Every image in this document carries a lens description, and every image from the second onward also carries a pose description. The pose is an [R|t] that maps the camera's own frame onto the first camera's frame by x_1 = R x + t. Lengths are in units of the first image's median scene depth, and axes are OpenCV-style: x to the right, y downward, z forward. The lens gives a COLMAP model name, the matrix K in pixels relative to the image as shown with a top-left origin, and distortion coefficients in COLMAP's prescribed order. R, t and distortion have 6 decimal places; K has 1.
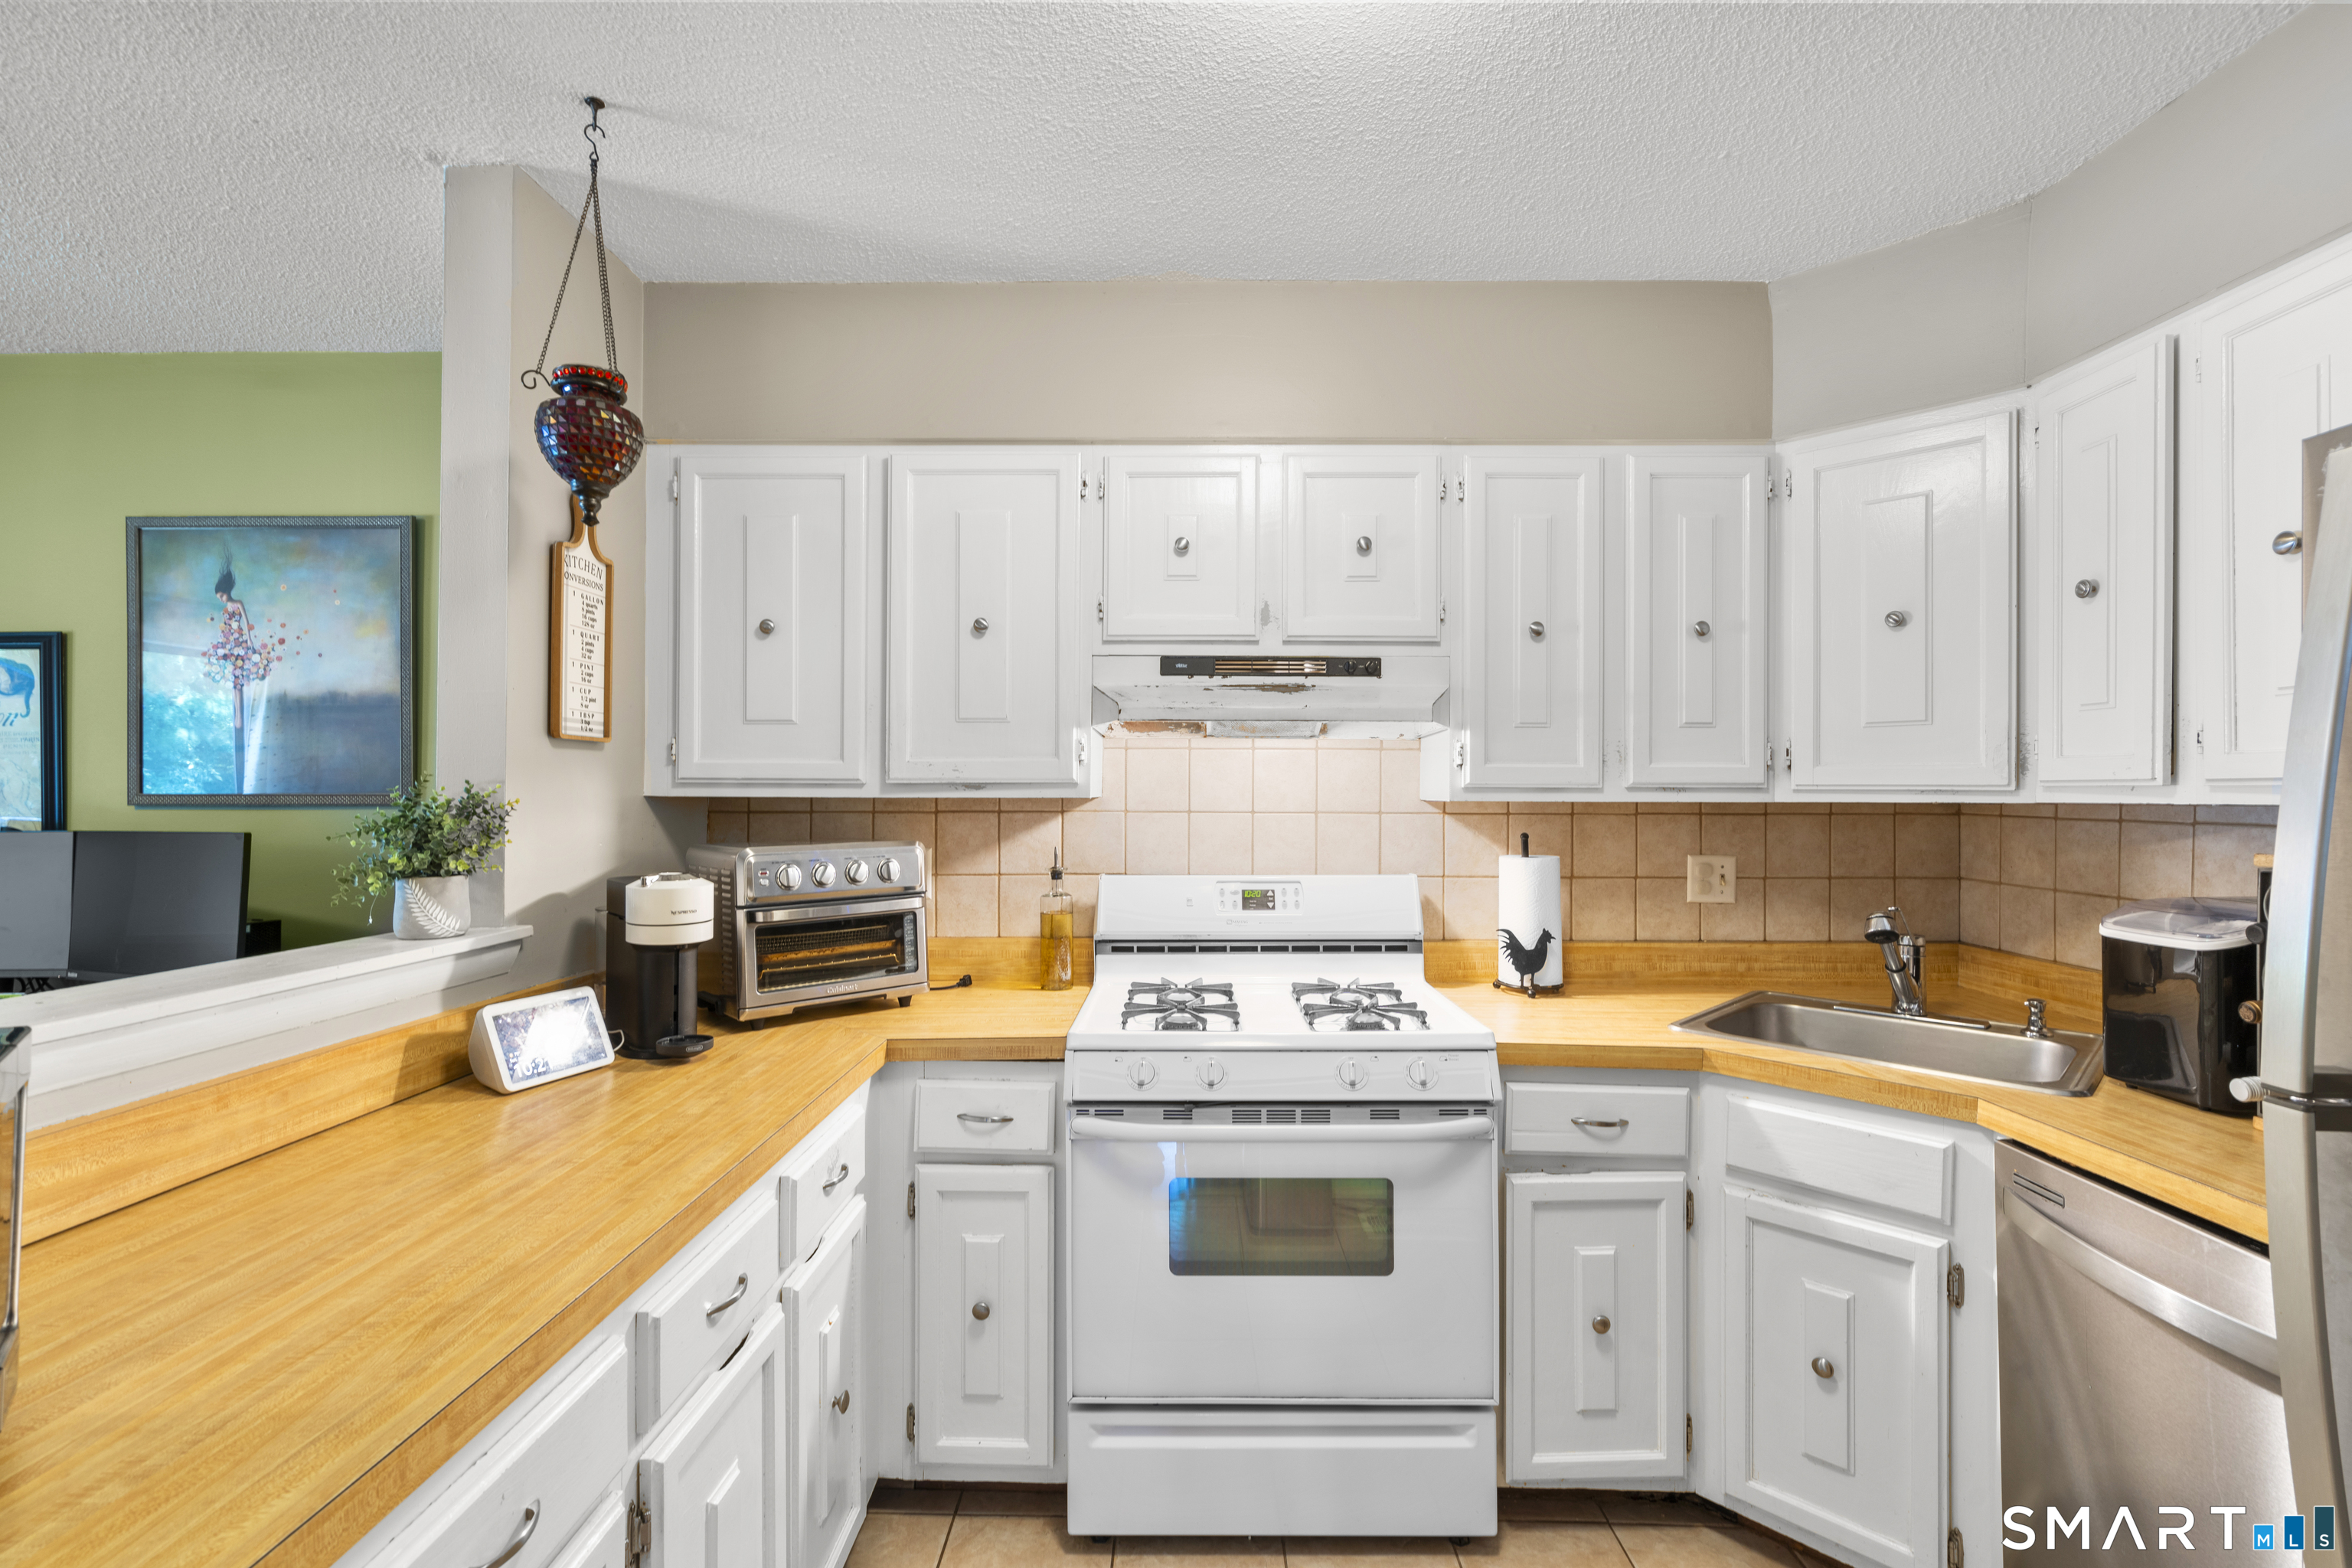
lens RADIAL K [[1053.1, 0, 1173.5], [0, 1053.1, 784.1], [0, 0, 1]] dist [-0.007974, 0.002797]
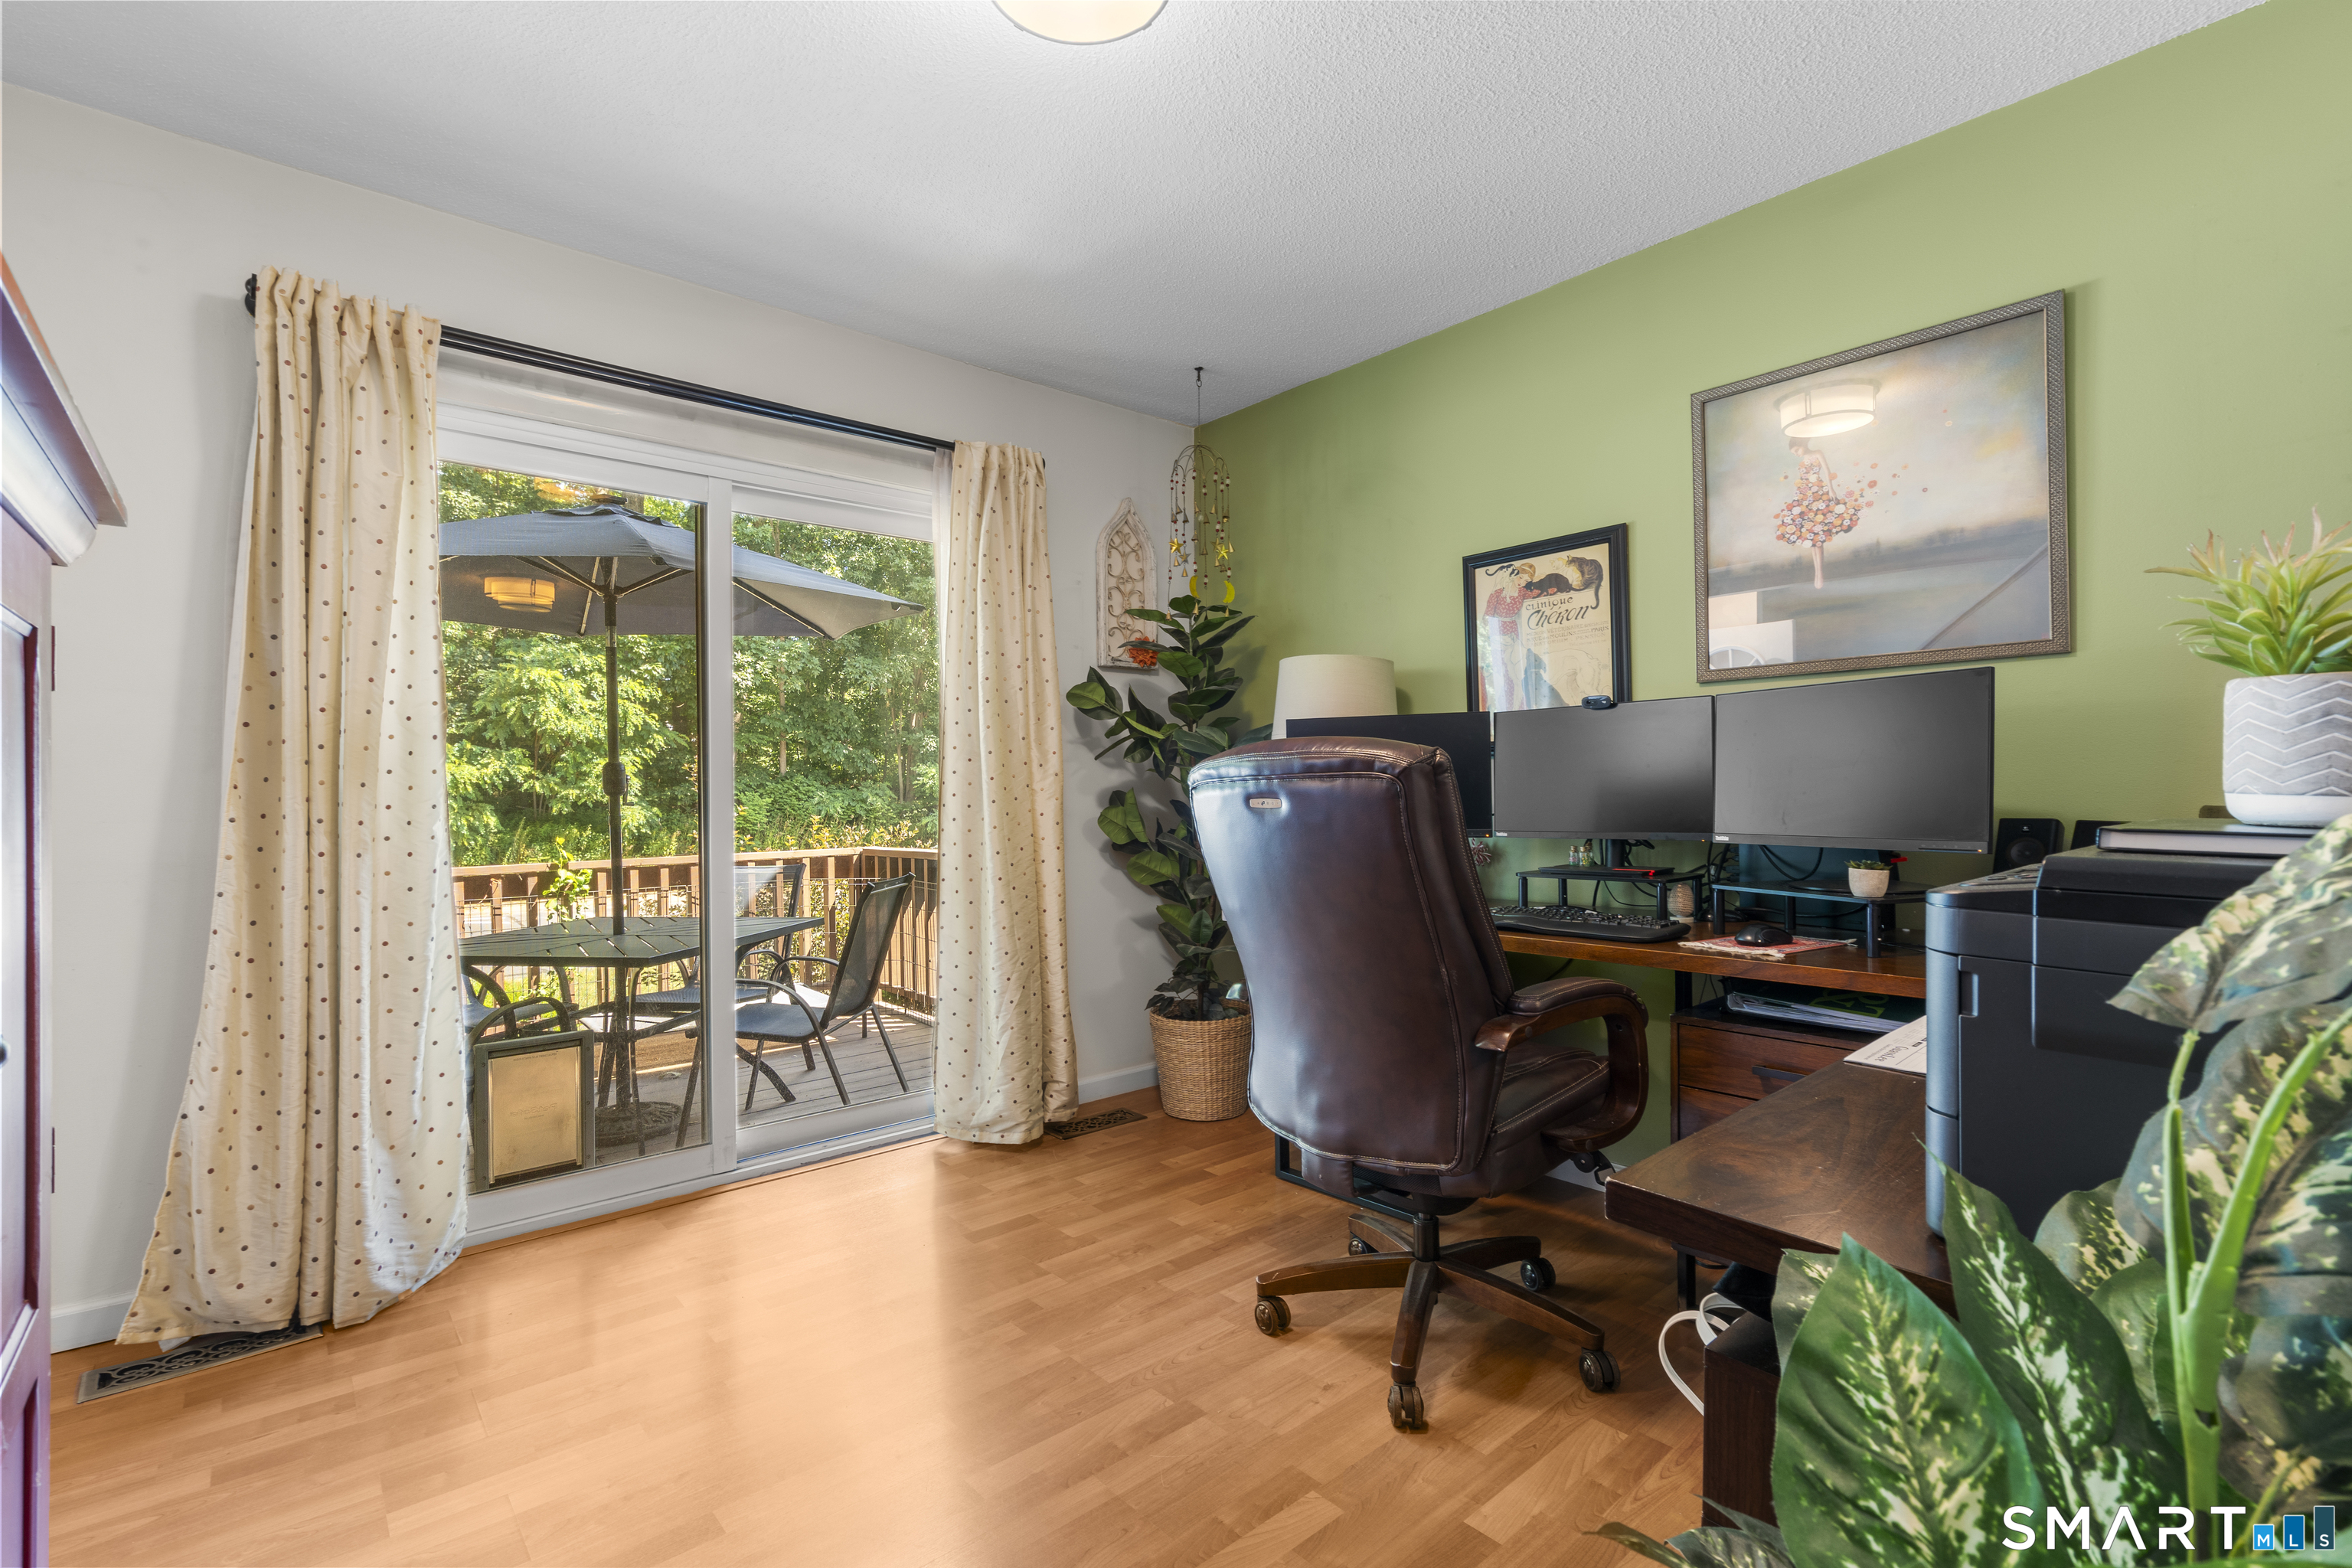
lens RADIAL K [[1053.1, 0, 1171.9], [0, 1053.1, 787.2], [0, 0, 1]] dist [-0.007974, 0.002797]
pose [[0.665835, -0.010508, -0.746025, -0.653778], [0.020105, 0.999790, 0.003862, 0.118340], [0.745828, -0.017570, 0.665907, -0.047278]]
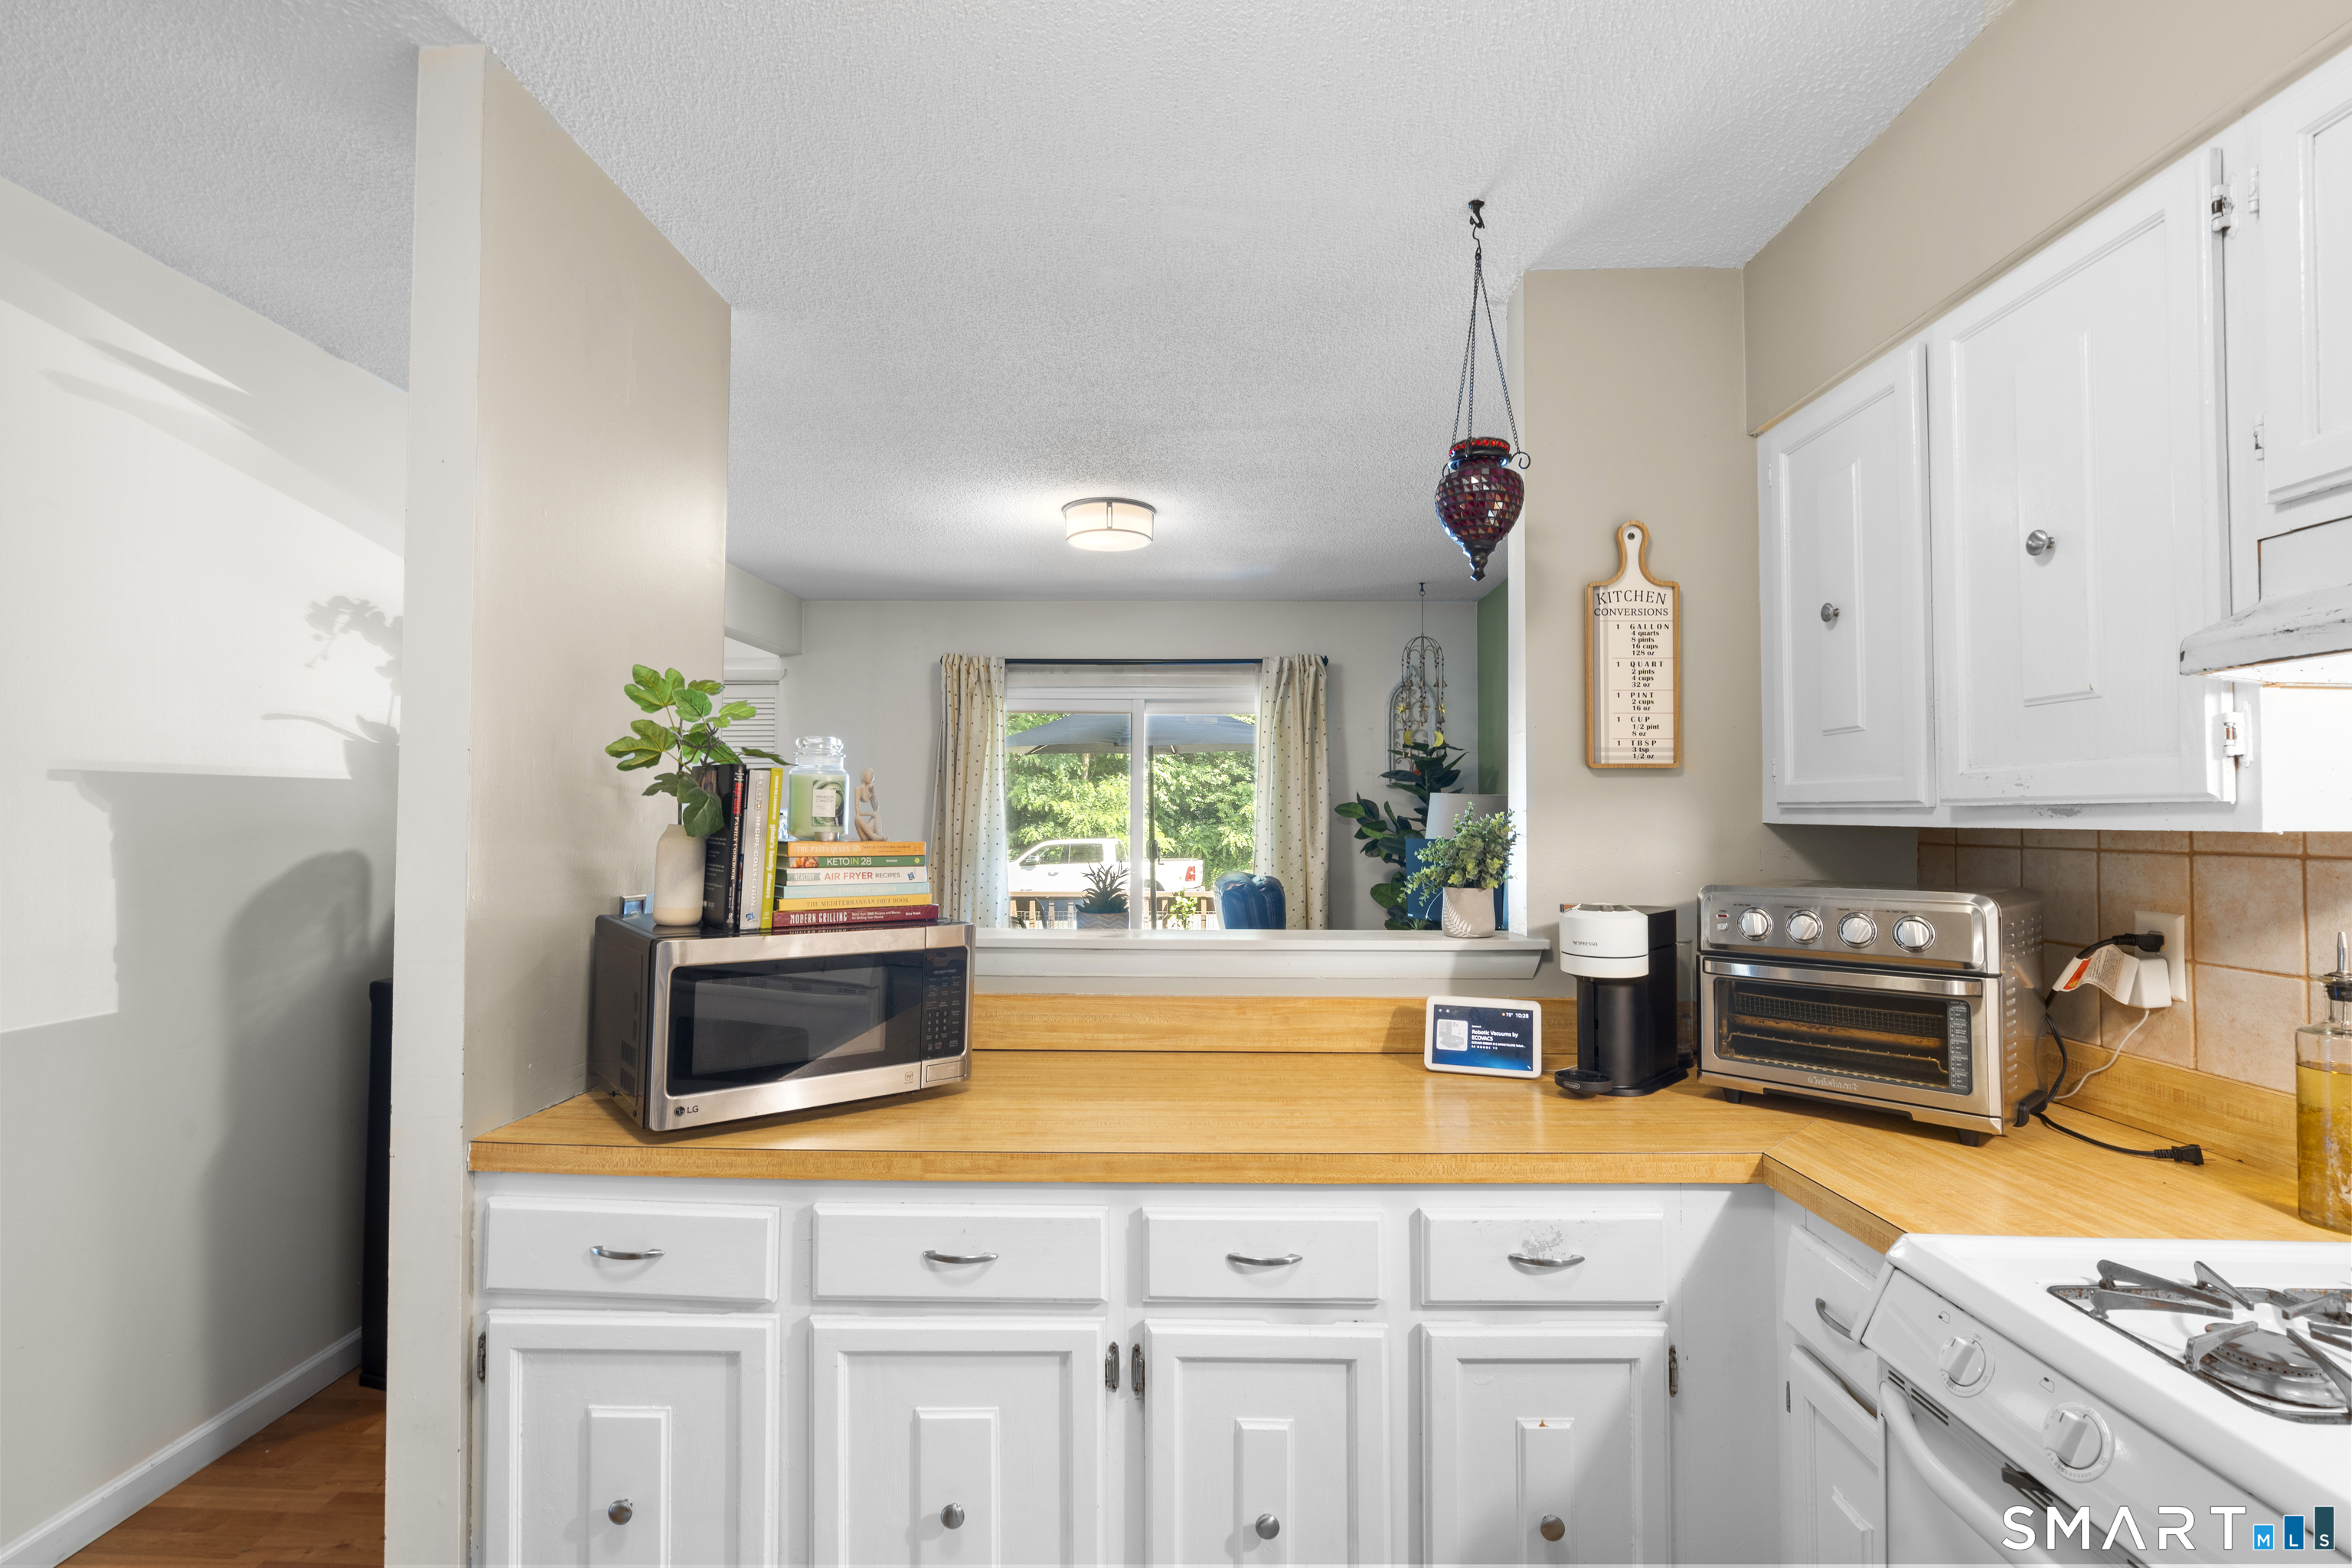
lens RADIAL K [[1053.1, 0, 1172.8], [0, 1053.1, 785.6], [0, 0, 1]] dist [-0.007974, 0.002797]
pose [[-0.008324, -0.028695, -0.999554, 0.409843], [0.009805, 0.999538, -0.028777, 0.000069], [0.999917, -0.010040, -0.008039, 0.503472]]
